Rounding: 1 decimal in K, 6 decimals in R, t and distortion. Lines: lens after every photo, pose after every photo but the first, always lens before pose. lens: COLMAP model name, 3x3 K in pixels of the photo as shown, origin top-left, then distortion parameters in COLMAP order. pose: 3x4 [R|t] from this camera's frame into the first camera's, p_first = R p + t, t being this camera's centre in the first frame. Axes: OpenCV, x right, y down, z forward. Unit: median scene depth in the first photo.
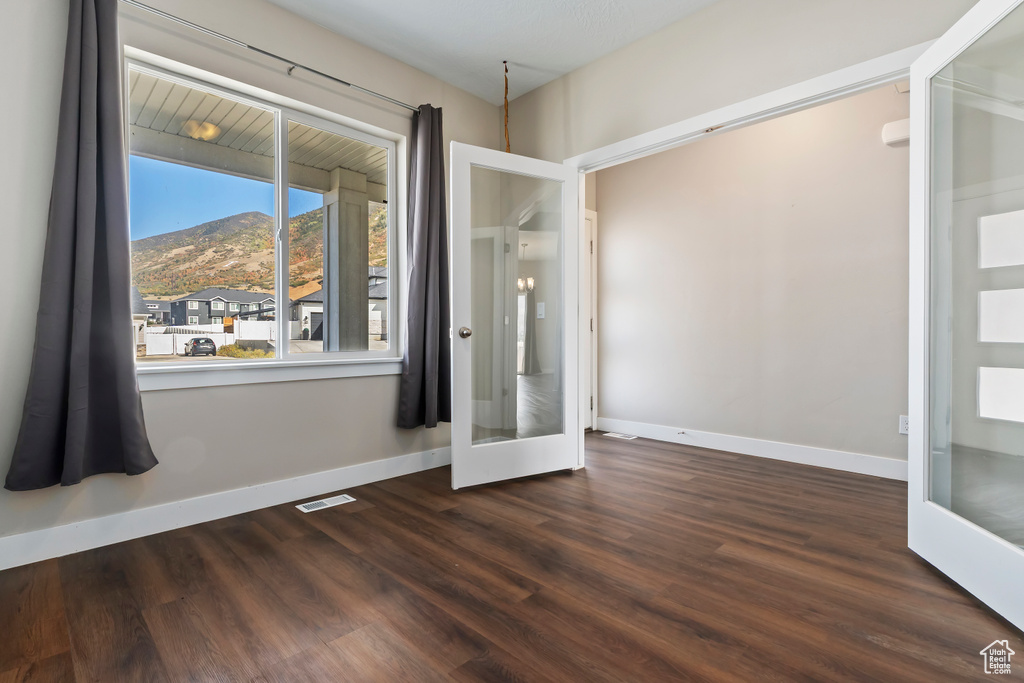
lens RADIAL K [[489.1, 0, 509.2], [0, 489.1, 338.2], [0, 0, 1]] dist [-0.000960, 0.000549]
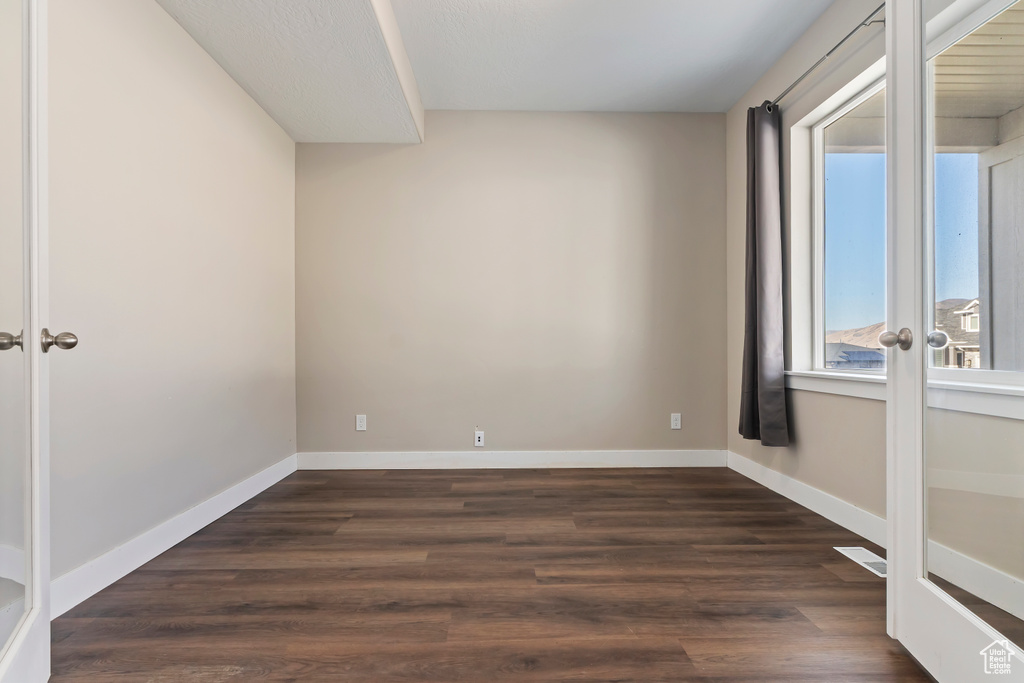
lens RADIAL K [[489.1, 0, 507.2], [0, 489.1, 344.8], [0, 0, 1]] dist [-0.000960, 0.000549]
pose [[-0.692061, 0.000377, -0.721839, 0.881689], [0.002425, 0.999995, -0.001804, -0.008877], [0.721835, -0.002999, -0.692059, 1.683535]]
